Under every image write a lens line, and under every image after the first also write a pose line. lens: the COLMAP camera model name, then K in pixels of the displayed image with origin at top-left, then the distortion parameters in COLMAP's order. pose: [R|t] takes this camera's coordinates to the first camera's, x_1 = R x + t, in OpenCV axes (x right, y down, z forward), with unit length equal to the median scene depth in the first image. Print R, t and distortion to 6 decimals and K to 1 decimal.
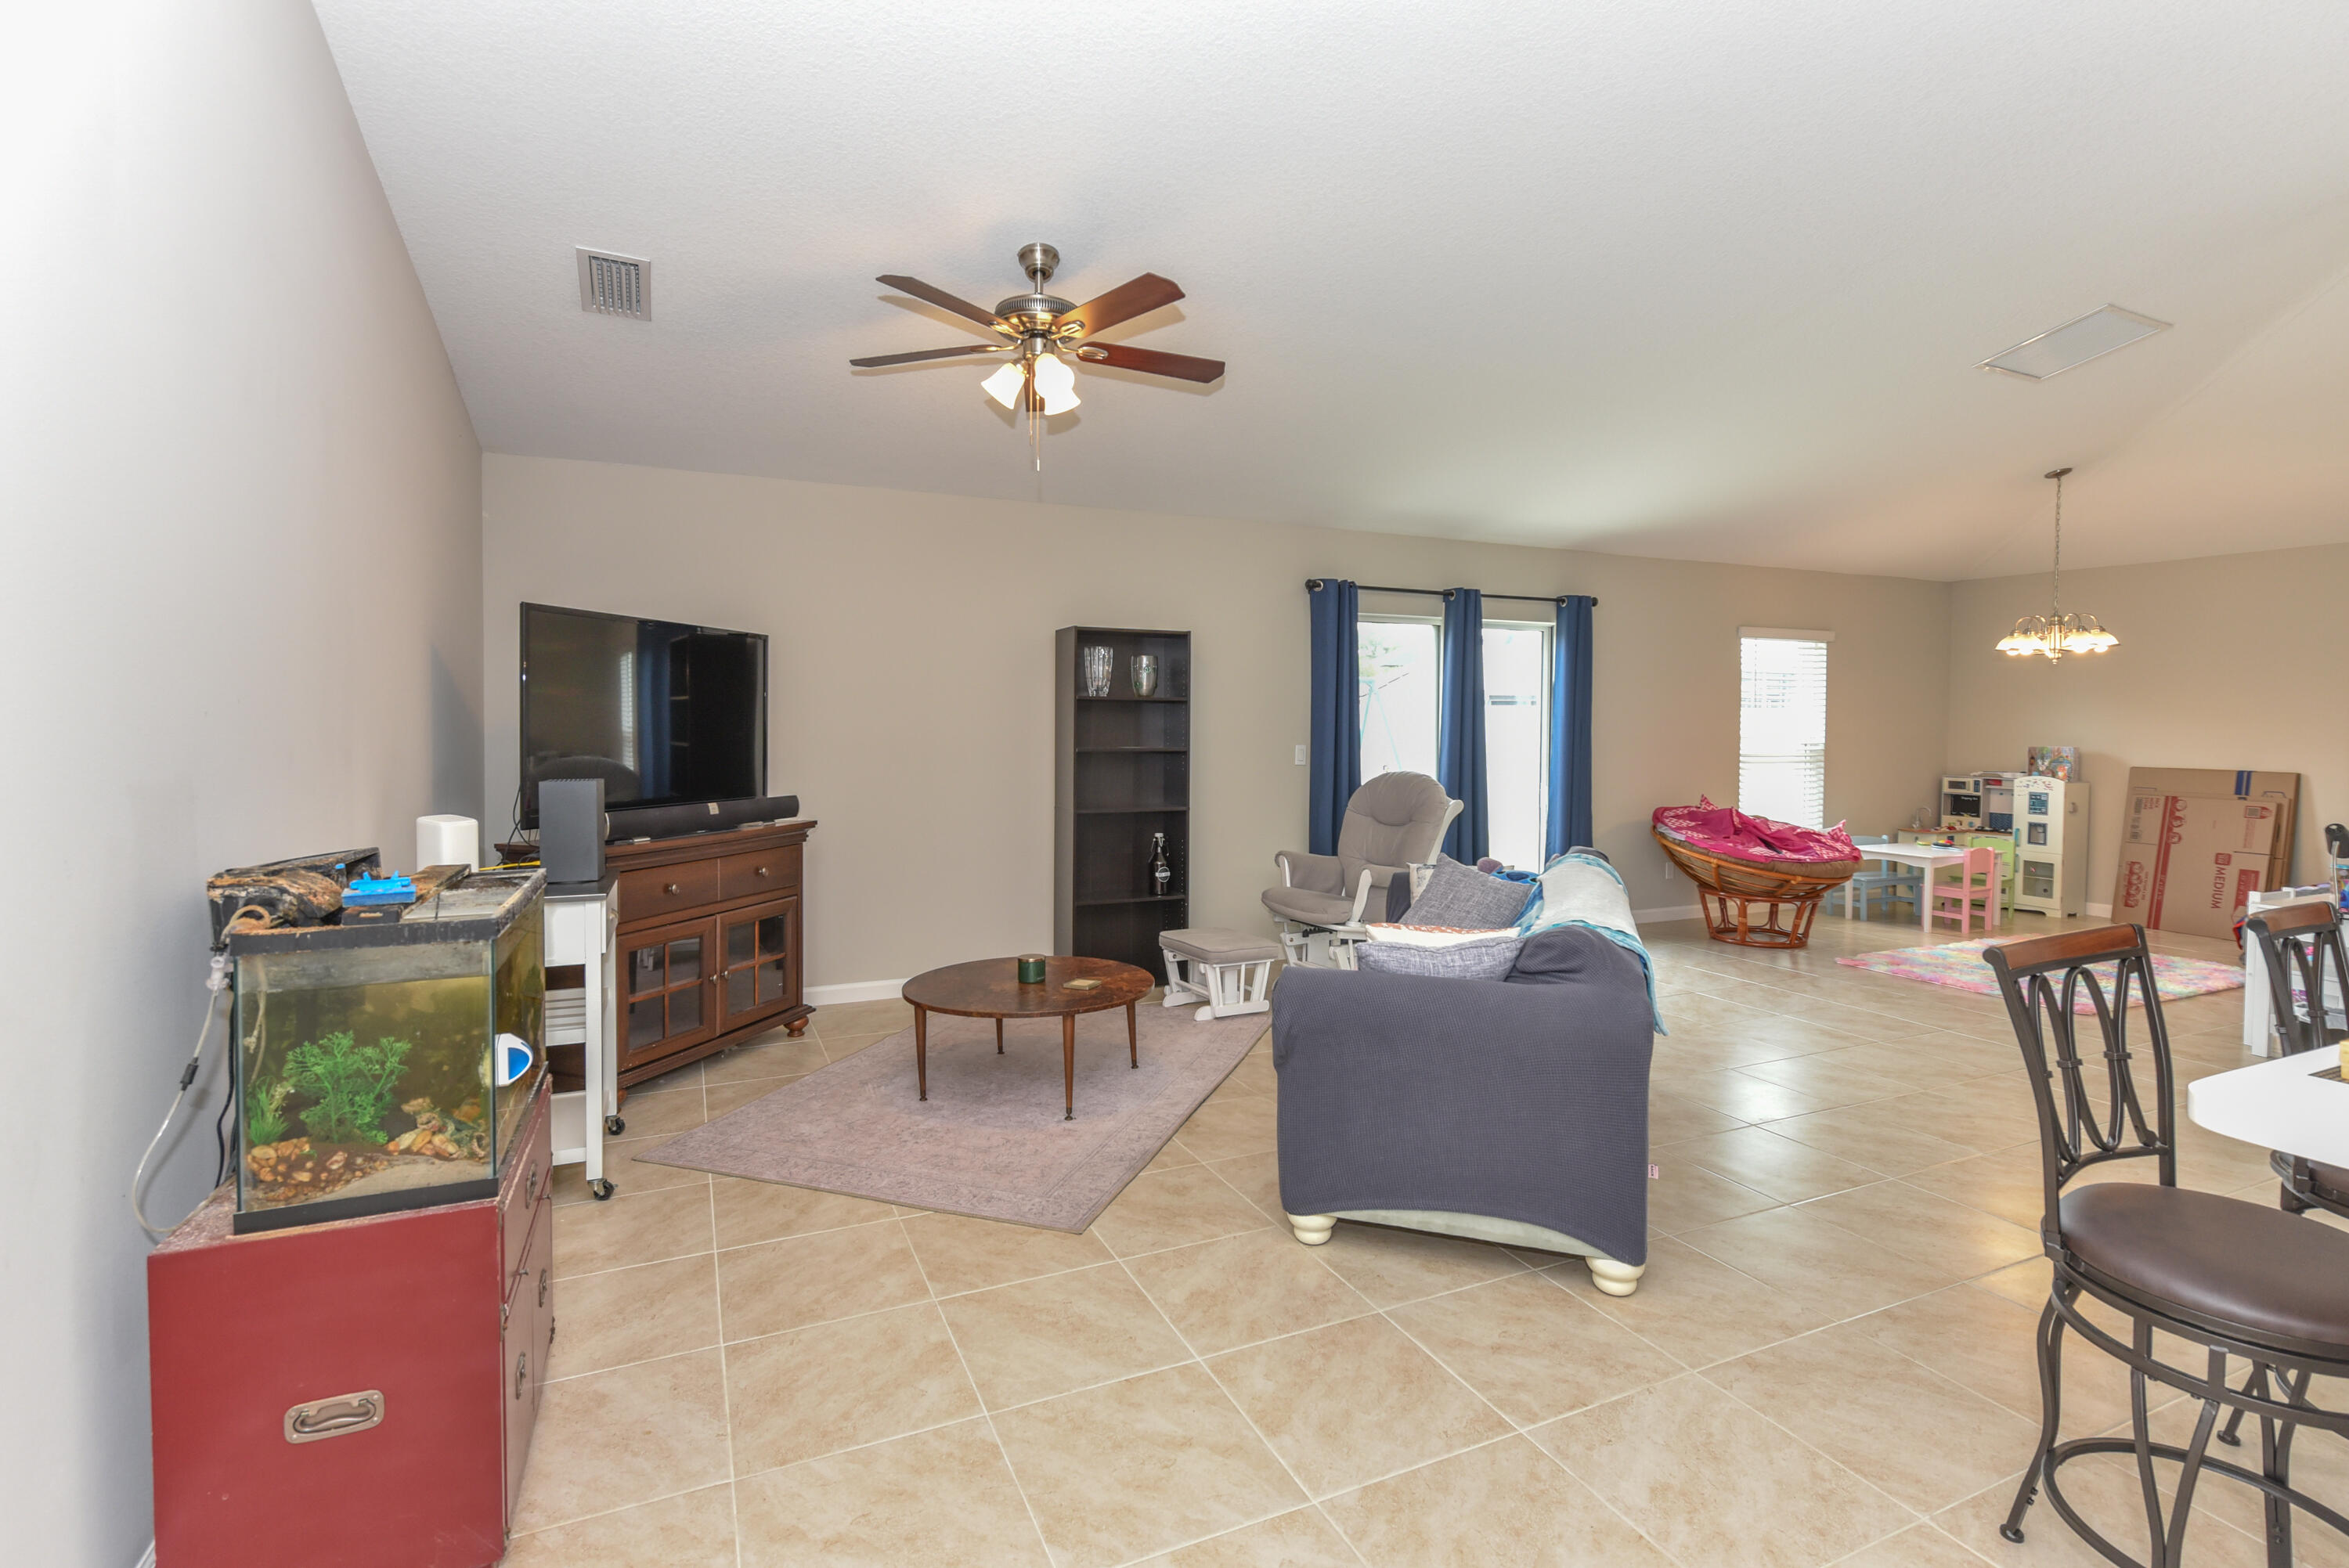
lens RADIAL K [[1086.7, 0, 1148.7], [0, 1086.7, 753.4], [0, 0, 1]] dist [-0.000319, -0.000236]
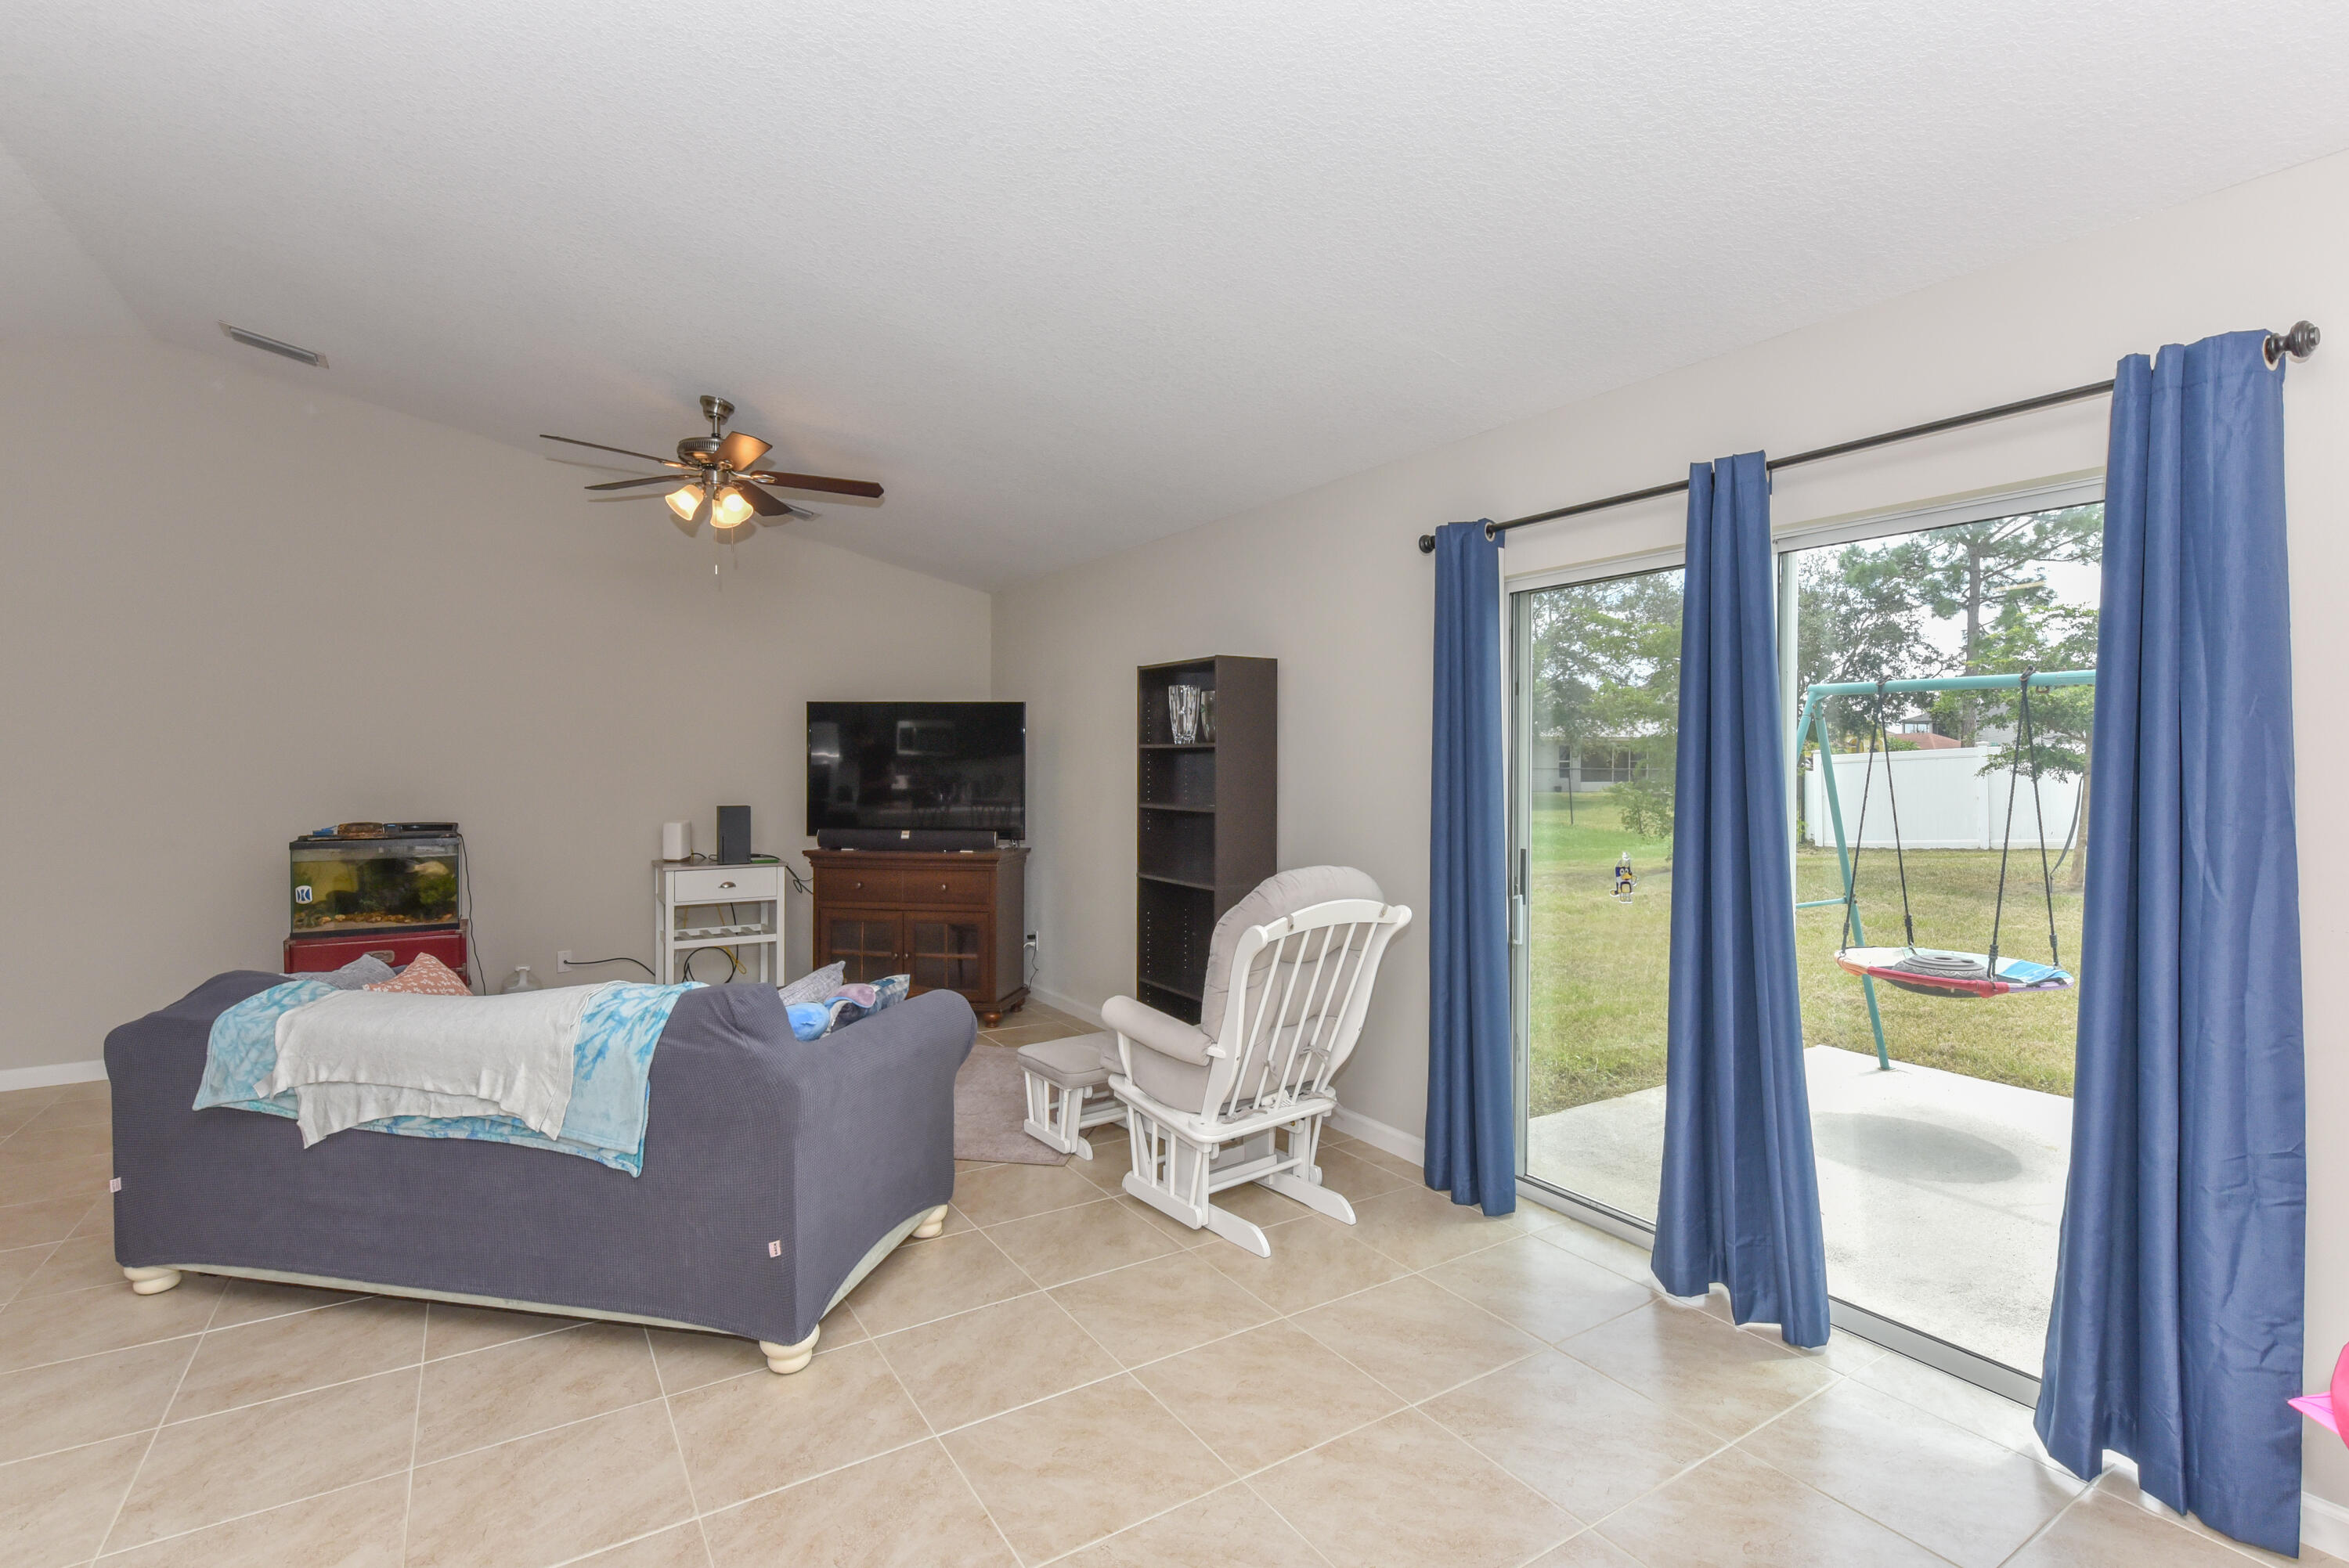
lens RADIAL K [[1101.1, 0, 1180.8], [0, 1101.1, 766.8], [0, 0, 1]] dist [0.003729, 0.000112]
pose [[0.155039, 0.000847, -0.987908, 0.615905], [-0.028586, 0.999585, -0.003629, -0.024456], [0.987495, 0.028803, 0.154998, 0.664222]]
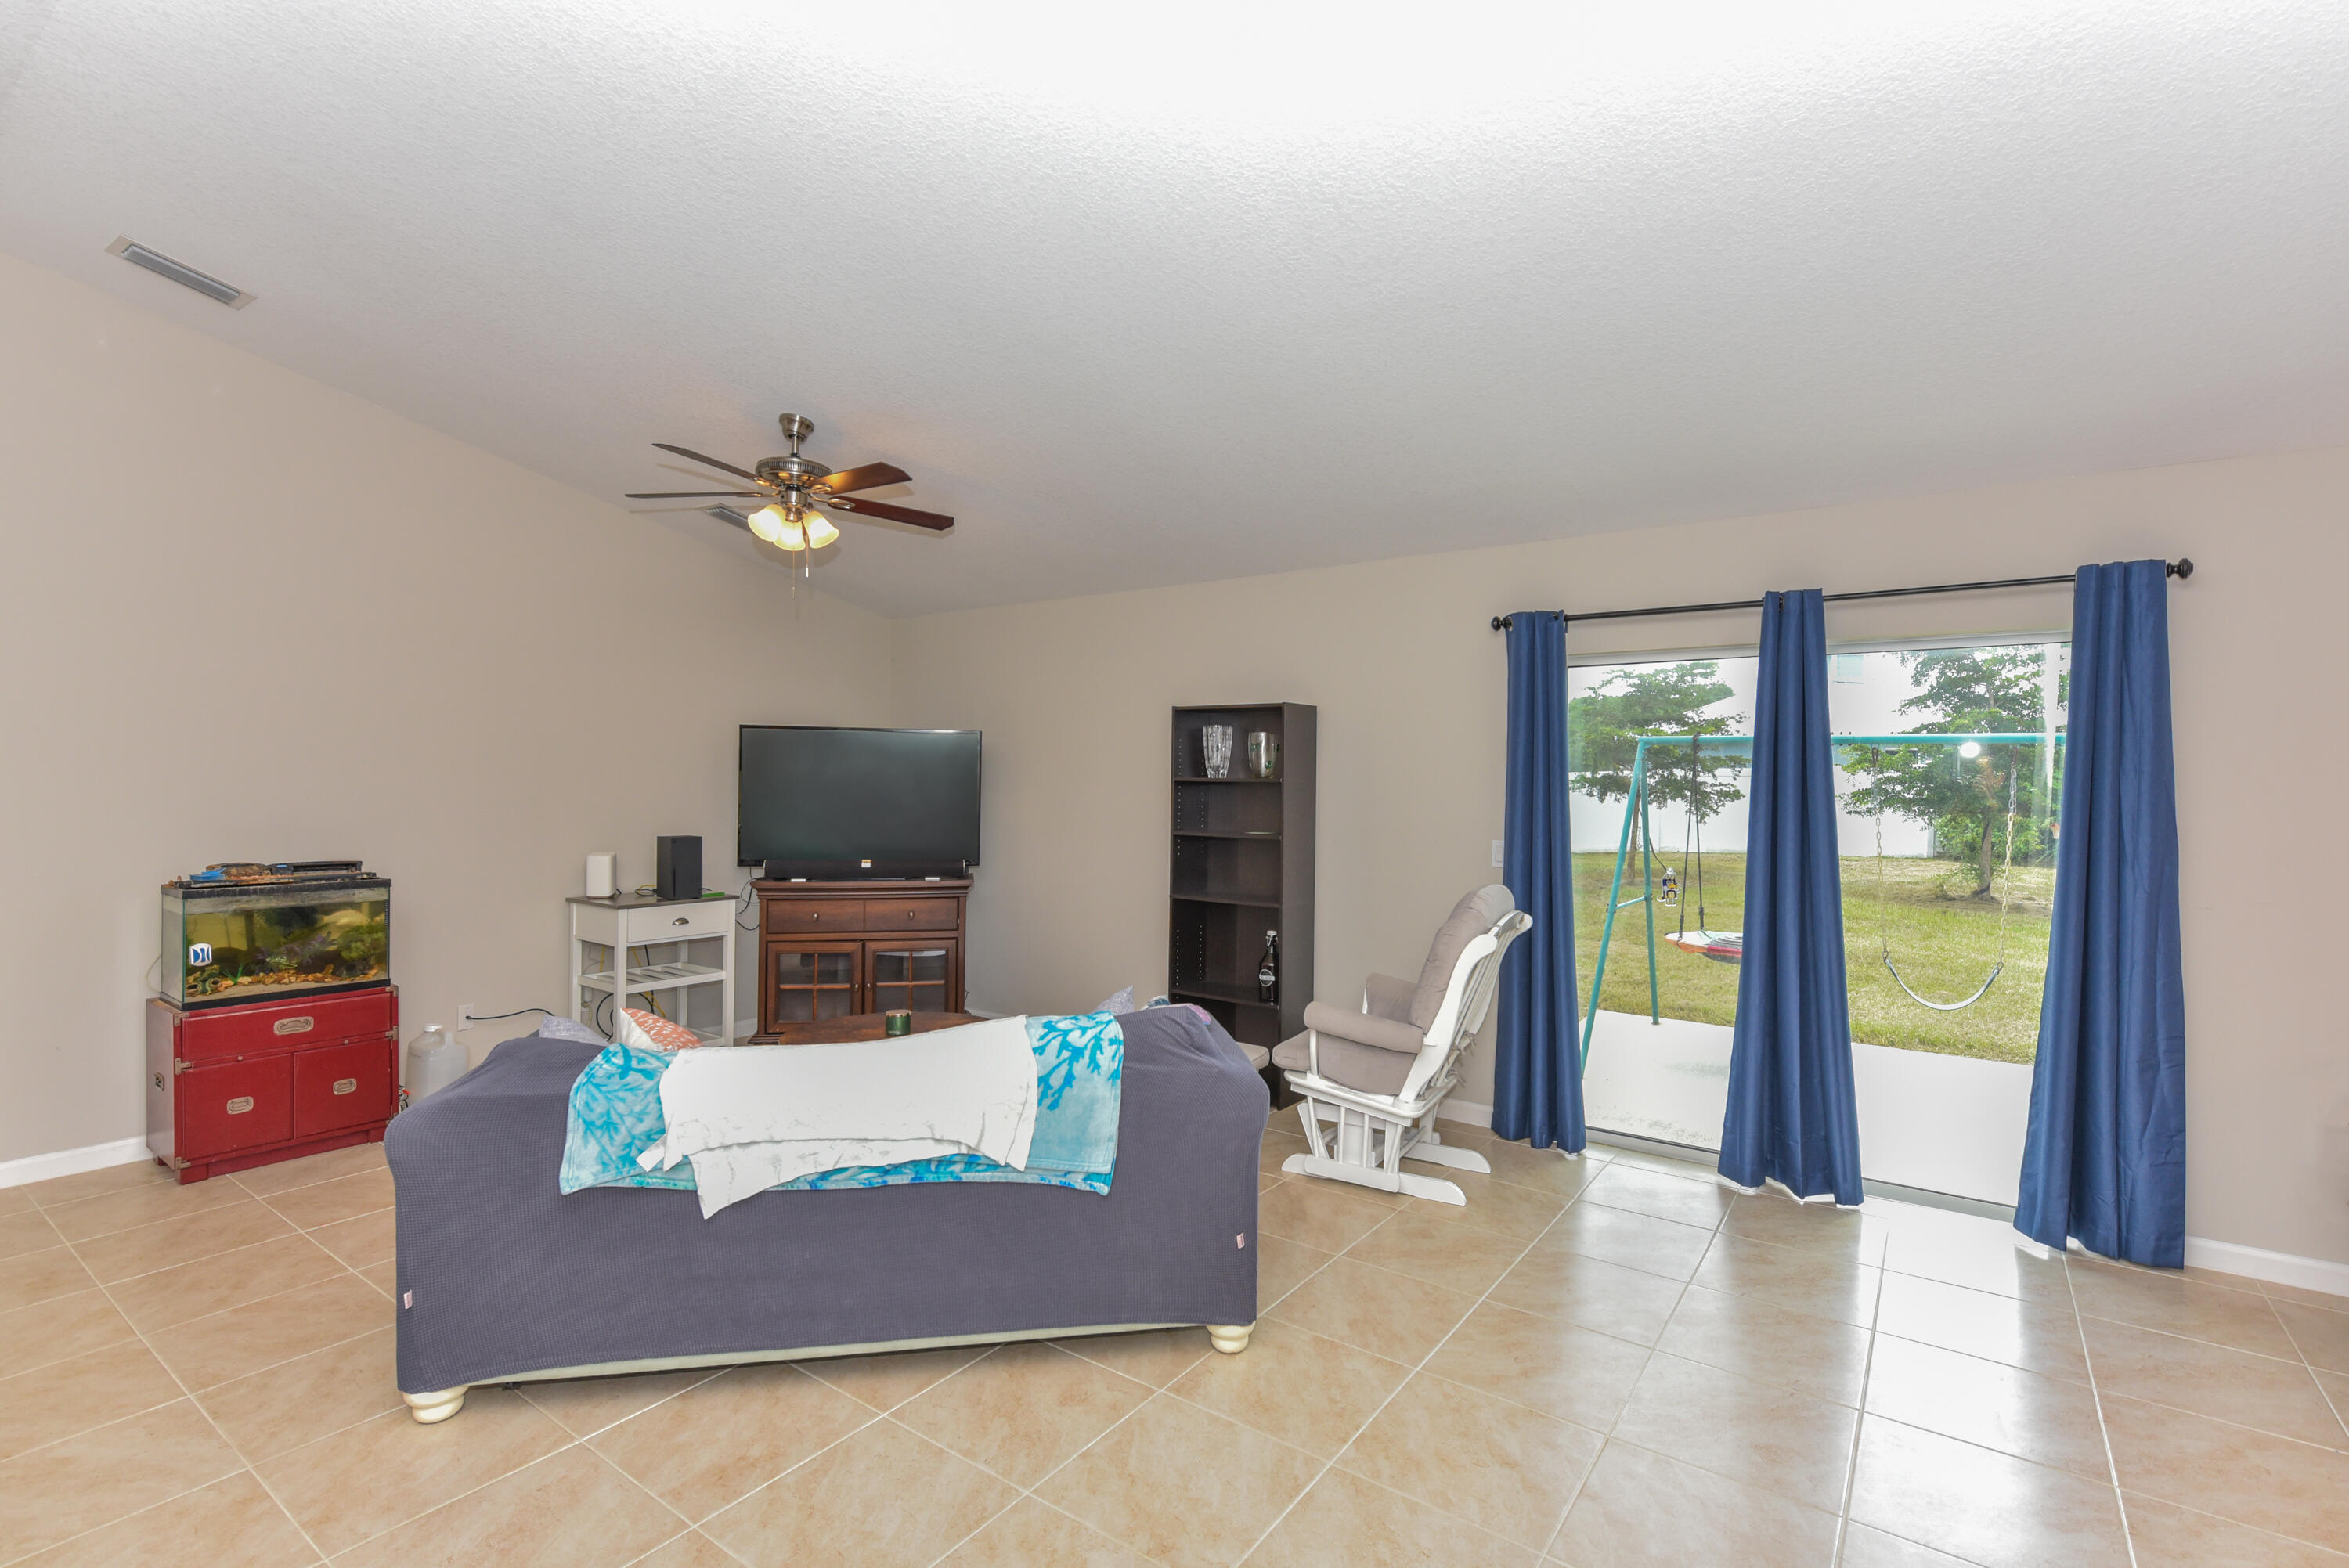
lens RADIAL K [[1073.6, 0, 1178.6], [0, 1073.6, 776.1], [0, 0, 1]] dist [0.003335, 0.000193]
pose [[0.507433, -0.001859, -0.861689, 0.570437], [-0.032035, 0.999266, -0.021020, -0.025838], [0.861095, 0.038270, 0.507001, 0.382172]]
